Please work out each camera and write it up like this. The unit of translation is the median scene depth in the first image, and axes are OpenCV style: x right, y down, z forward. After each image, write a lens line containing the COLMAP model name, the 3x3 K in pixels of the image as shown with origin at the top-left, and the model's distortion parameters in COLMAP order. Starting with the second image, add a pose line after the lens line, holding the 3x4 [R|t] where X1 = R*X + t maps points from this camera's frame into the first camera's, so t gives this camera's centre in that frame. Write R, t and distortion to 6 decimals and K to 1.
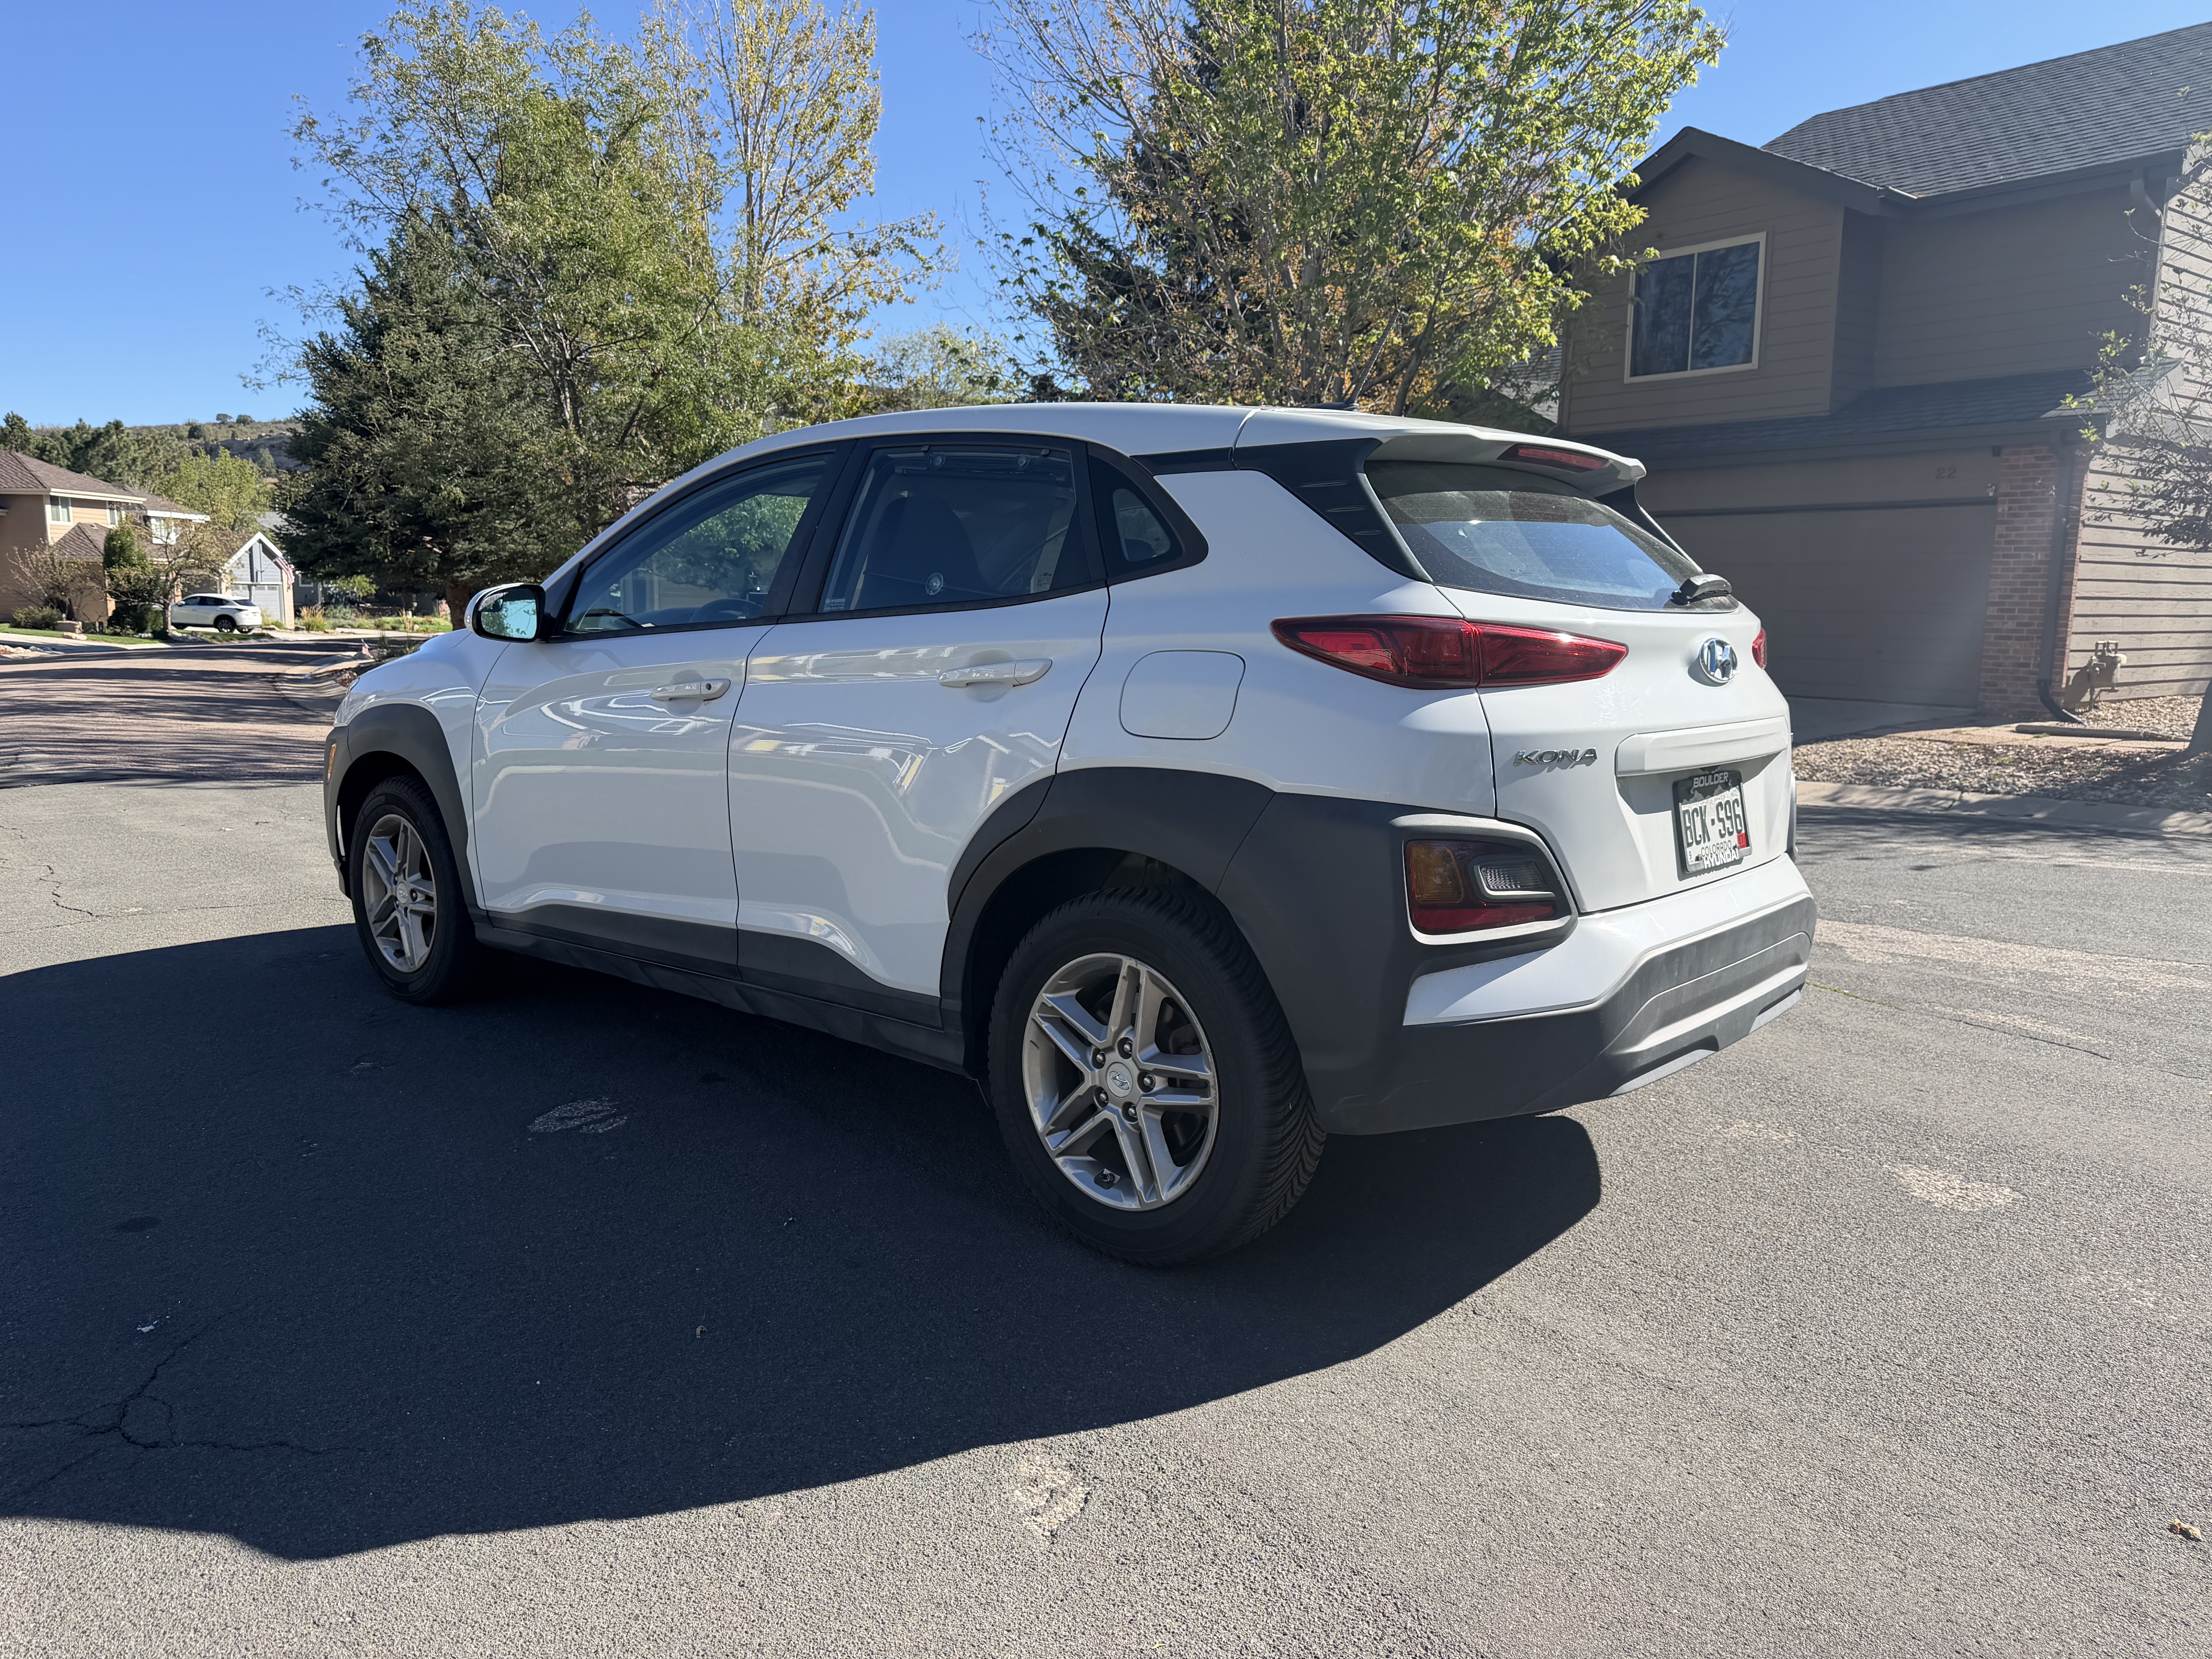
lens RADIAL K [[1559.4, 0, 1102.4], [0, 1559.4, 809.9], [0, 0, 1]] dist [0.039648, -0.053600]
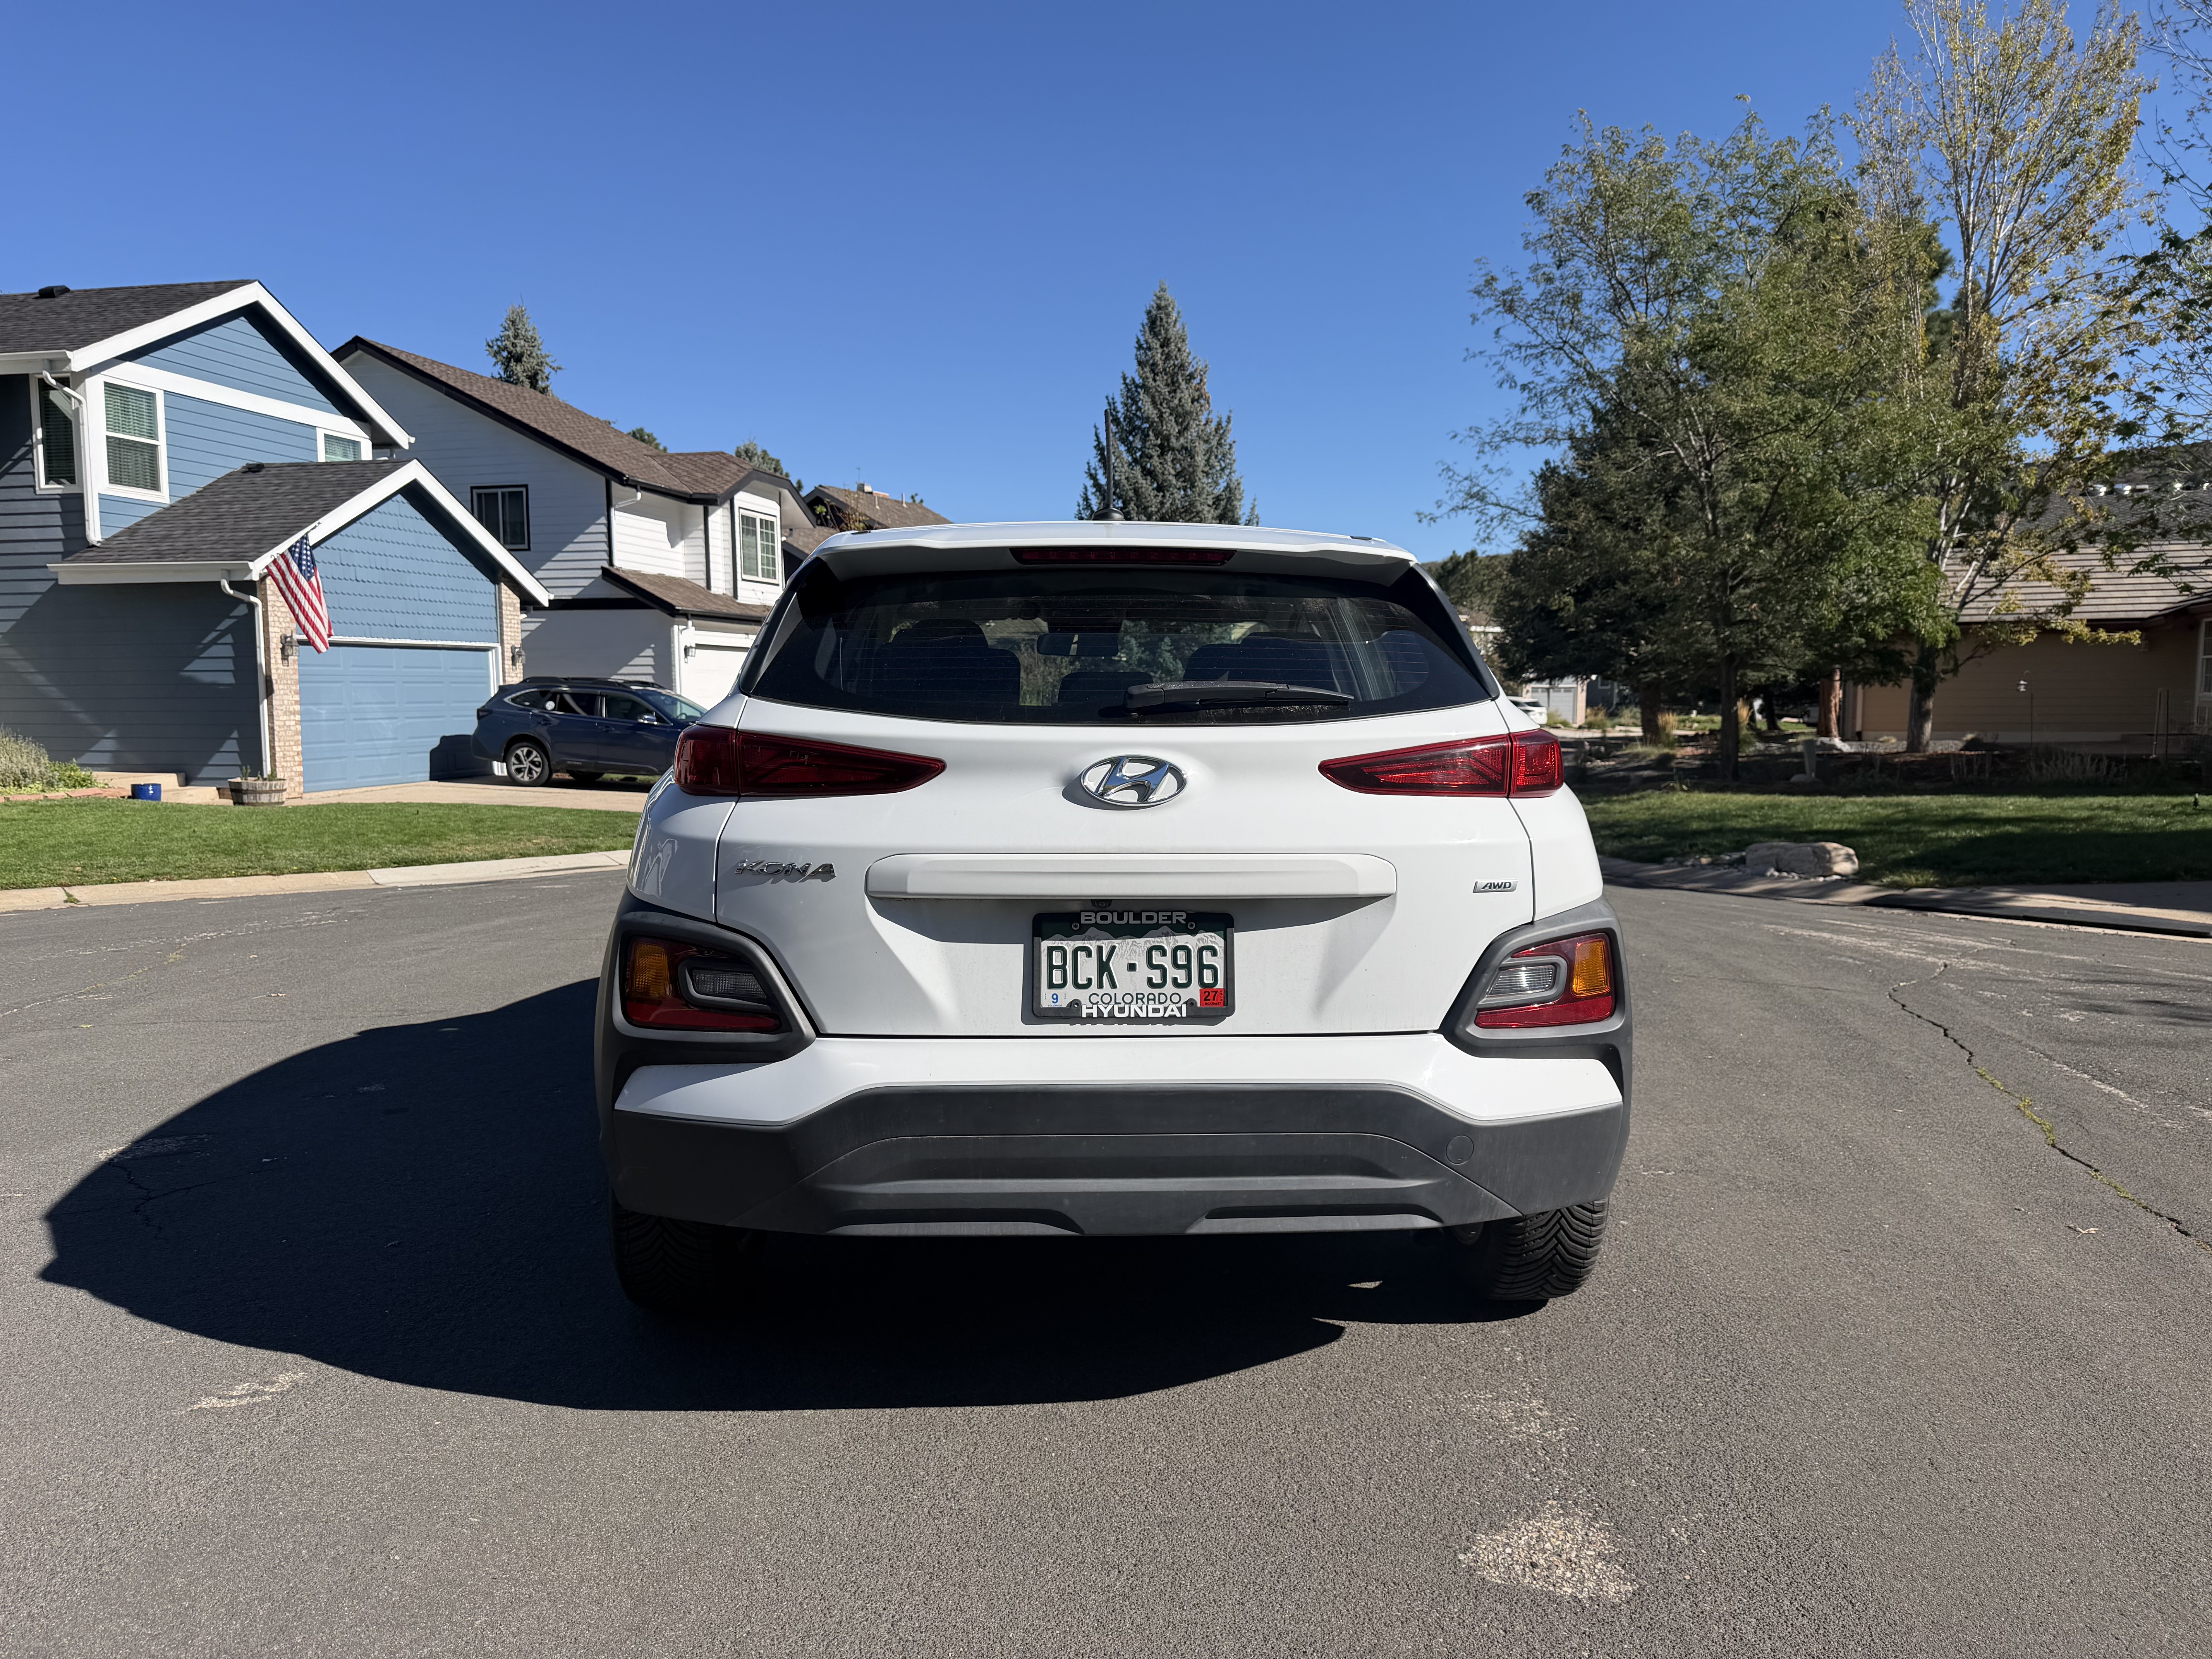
lens RADIAL K [[1559.4, 0, 1110.6], [0, 1559.4, 817.6], [0, 0, 1]] dist [0.039648, -0.053600]
pose [[0.703518, 0.045661, -0.709209, 0.125086], [-0.086418, 0.996025, -0.021597, -0.006909], [0.705403, 0.076482, 0.704668, 0.048989]]
